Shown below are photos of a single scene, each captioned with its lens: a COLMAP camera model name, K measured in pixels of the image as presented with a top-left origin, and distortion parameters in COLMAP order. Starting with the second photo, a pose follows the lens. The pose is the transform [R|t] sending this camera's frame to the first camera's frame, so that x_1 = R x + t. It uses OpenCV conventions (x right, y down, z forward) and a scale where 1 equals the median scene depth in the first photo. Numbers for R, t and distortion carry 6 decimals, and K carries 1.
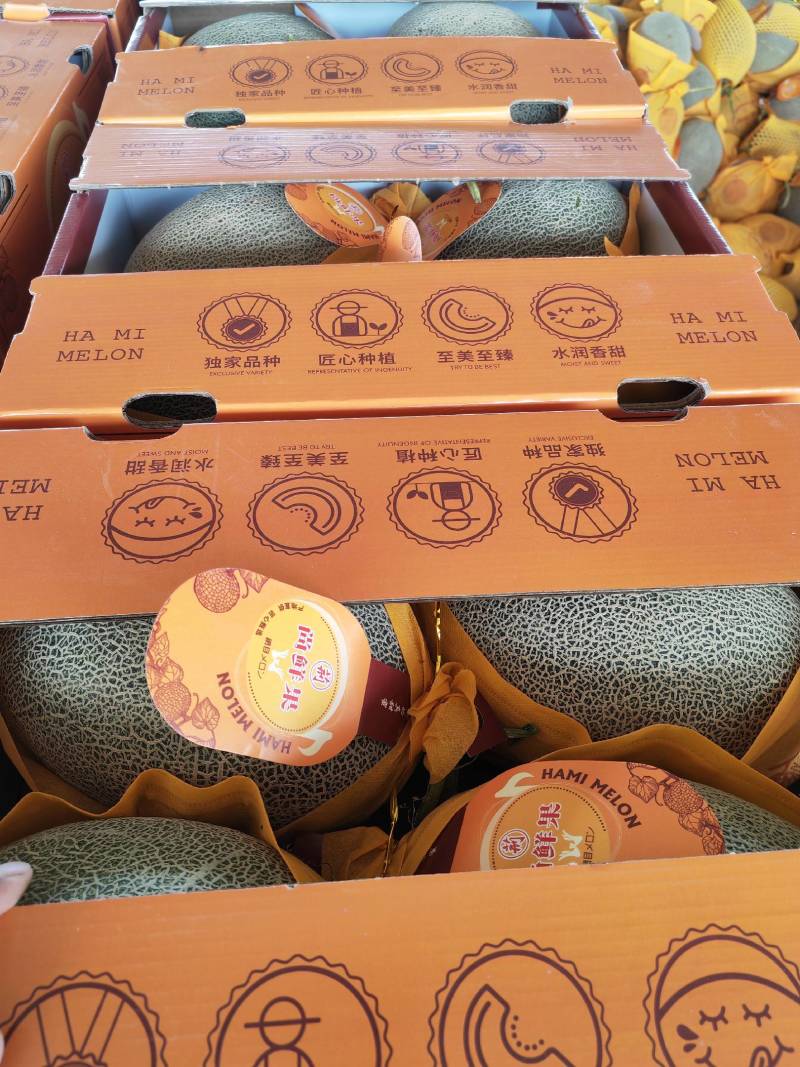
lens RADIAL K [[799.3, 0, 400.0], [0, 799.3, 533.5], [0, 0, 1]] dist [0.031675, -0.040646]
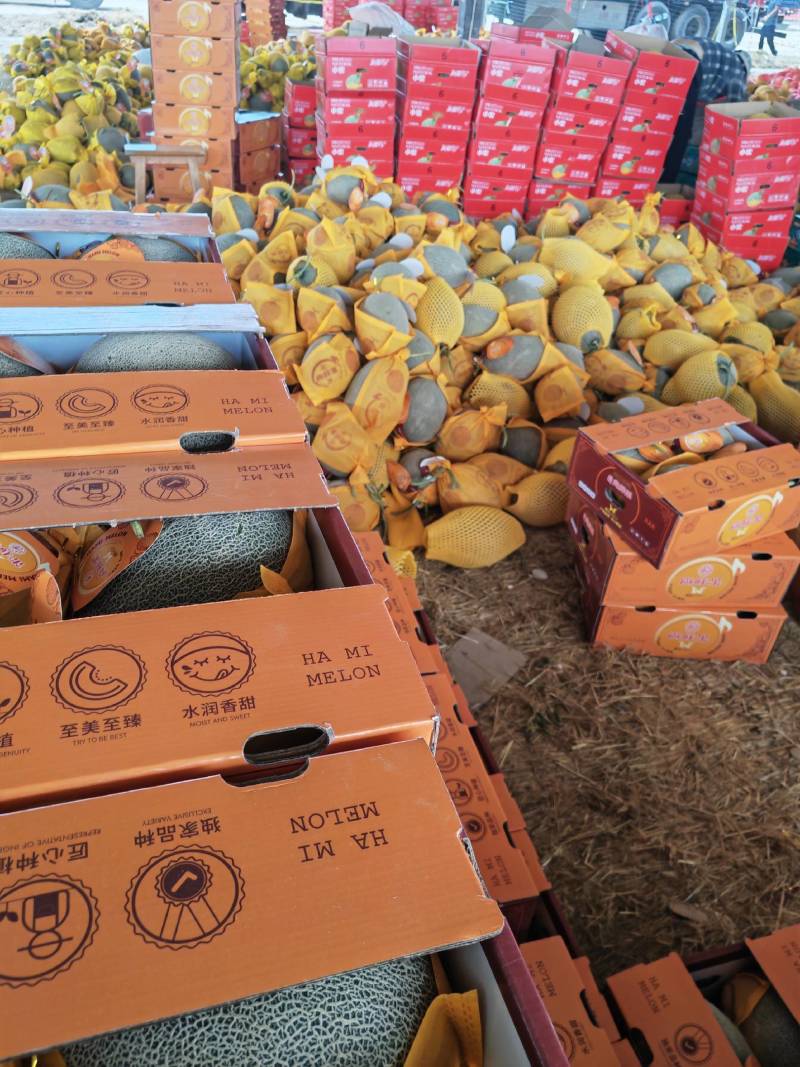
lens RADIAL K [[799.3, 0, 400.0], [0, 799.3, 533.5], [0, 0, 1]] dist [0.031675, -0.040646]
pose [[0.972254, -0.068278, 0.223740, 0.274575], [0.118515, 0.968392, -0.219481, -0.210318], [-0.201682, 0.239908, 0.949615, -0.091337]]
